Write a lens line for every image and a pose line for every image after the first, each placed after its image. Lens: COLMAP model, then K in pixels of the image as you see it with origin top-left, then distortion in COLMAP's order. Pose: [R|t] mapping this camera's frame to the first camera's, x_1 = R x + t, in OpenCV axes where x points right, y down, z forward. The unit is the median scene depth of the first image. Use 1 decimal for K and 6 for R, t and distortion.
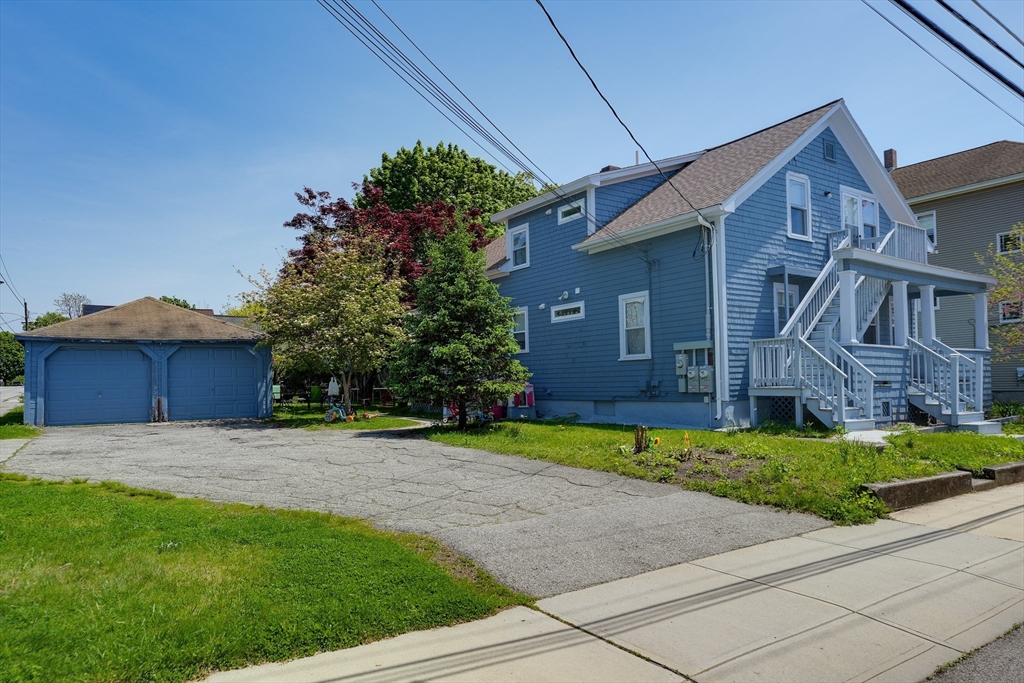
lens RADIAL K [[621.6, 0, 439.5], [0, 621.6, 367.9], [0, 0, 1]] dist [-0.020913, 0.001945]
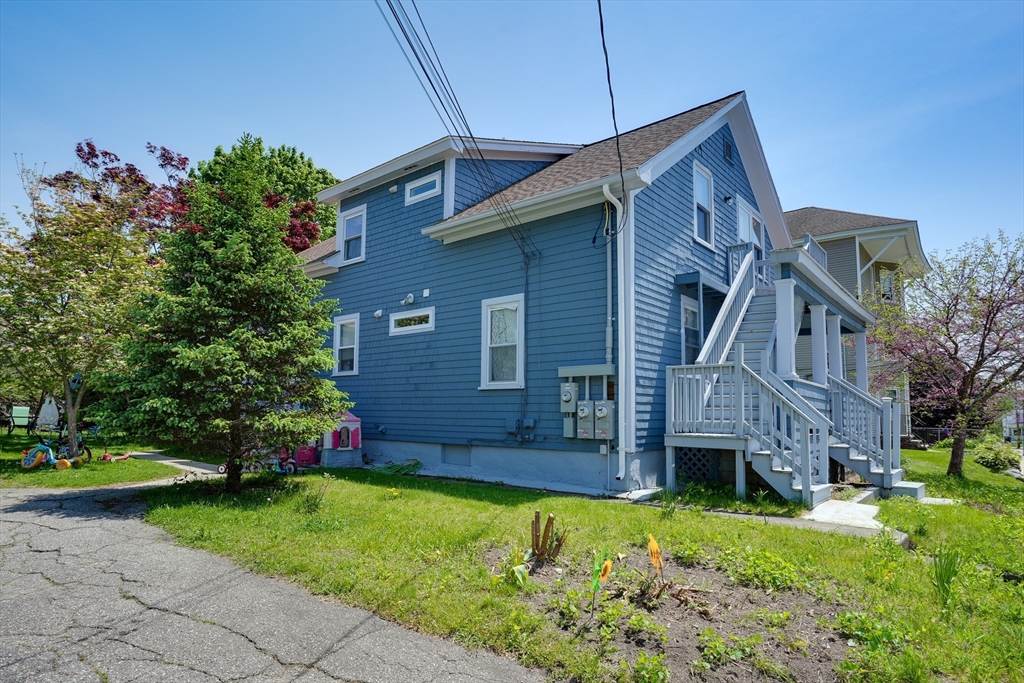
lens RADIAL K [[591.5, 0, 470.6], [0, 591.5, 360.3], [0, 0, 1]] dist [-0.021224, 0.000536]
pose [[0.952258, 0.059069, 0.299524, 0.075794], [-0.039368, 0.996671, -0.071392, 0.004296], [-0.302744, 0.056192, 0.951414, 0.364233]]
